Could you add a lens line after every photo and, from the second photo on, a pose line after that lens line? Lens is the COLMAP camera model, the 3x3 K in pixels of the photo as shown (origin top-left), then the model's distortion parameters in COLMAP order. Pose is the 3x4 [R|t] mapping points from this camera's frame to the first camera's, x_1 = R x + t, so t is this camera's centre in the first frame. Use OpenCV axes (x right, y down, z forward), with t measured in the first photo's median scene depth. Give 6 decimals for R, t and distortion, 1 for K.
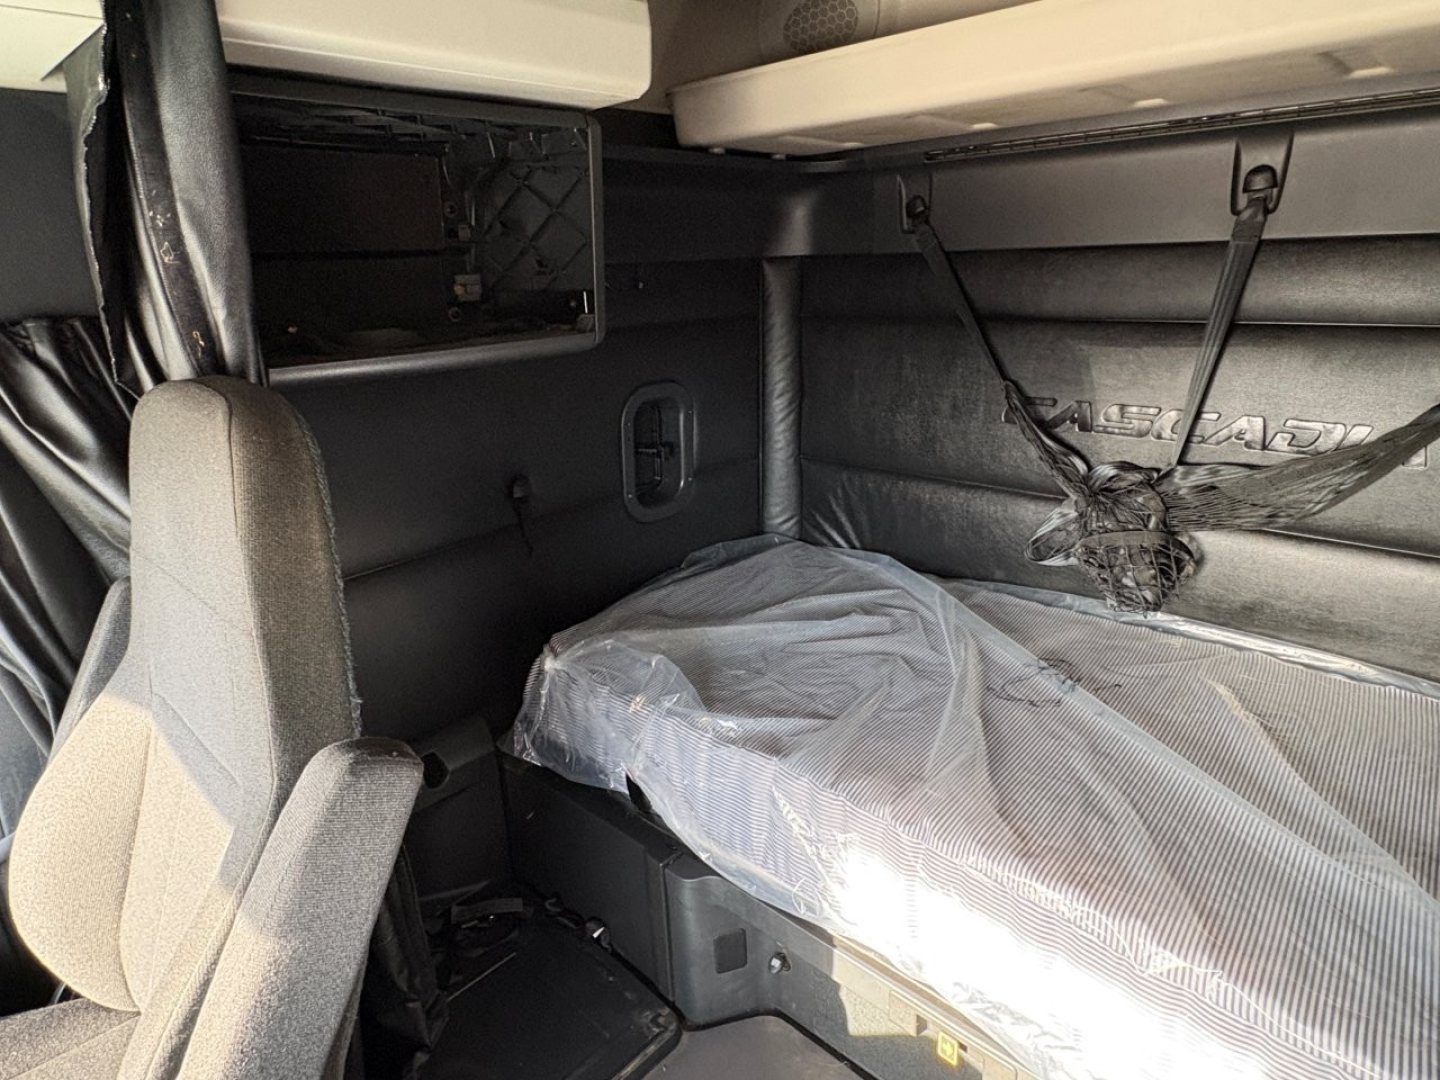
lens RADIAL K [[856.0, 0, 720.0], [0, 856.0, 540.0], [0, 0, 1]] dist [0.008940, 0.001968]
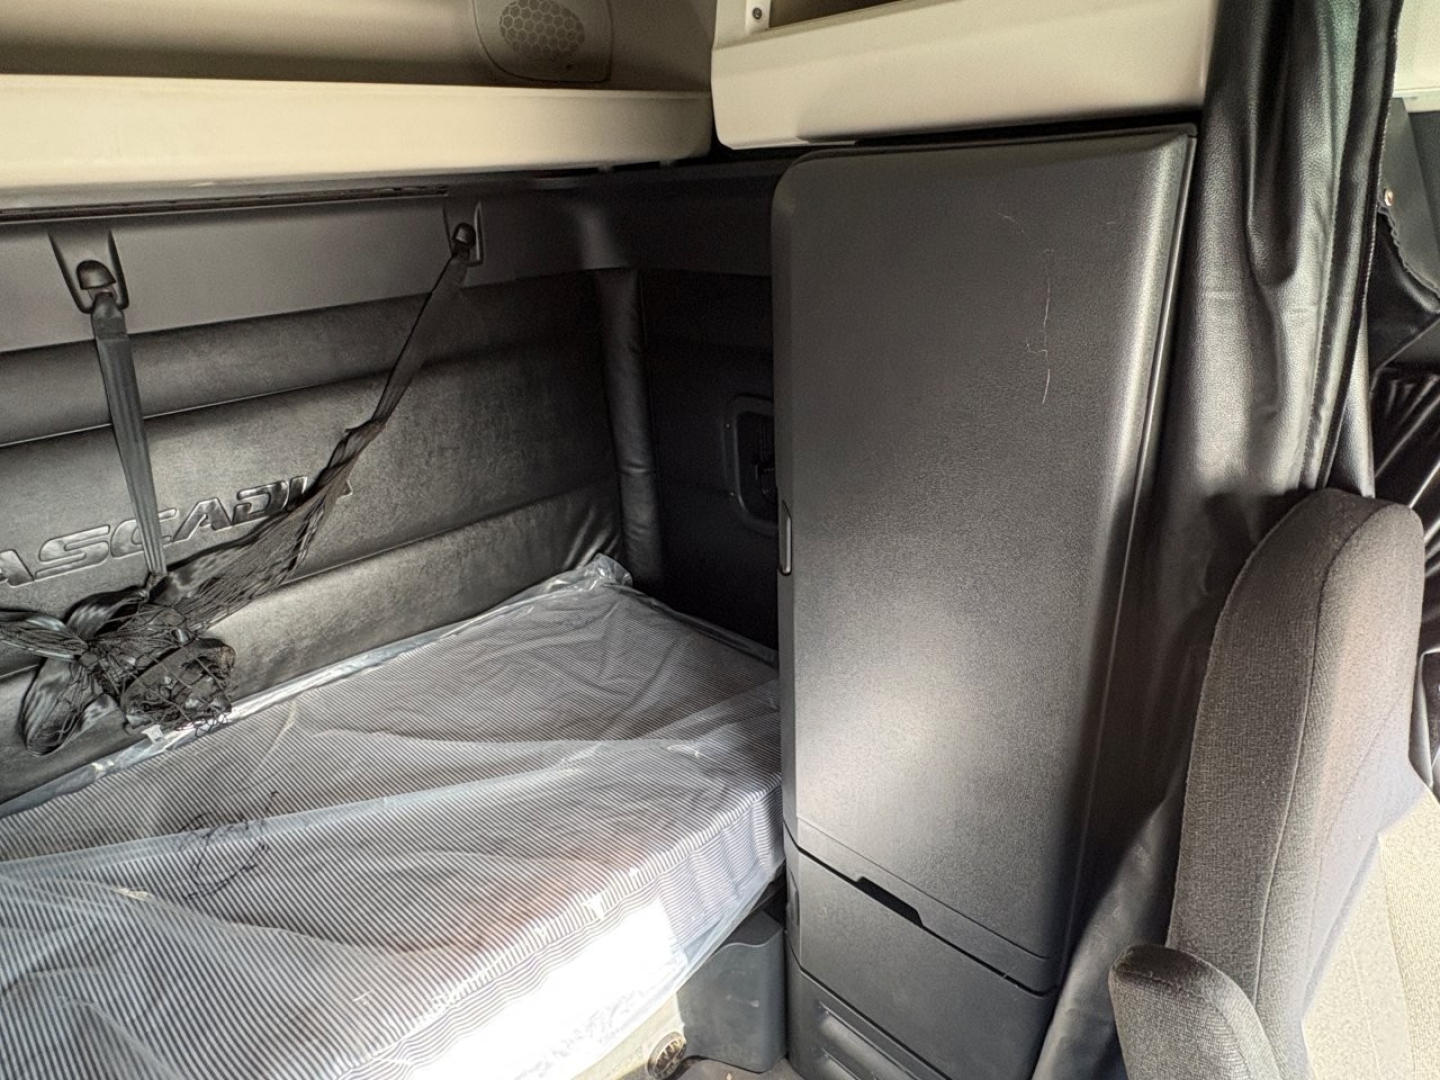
lens RADIAL K [[856.0, 0, 720.0], [0, 856.0, 540.0], [0, 0, 1]] dist [0.008940, 0.001968]
pose [[0.090515, -0.374113, 0.922955, -0.277220], [0.373819, 0.871757, 0.316699, -0.198540], [-0.923074, 0.316352, 0.218758, 0.238716]]
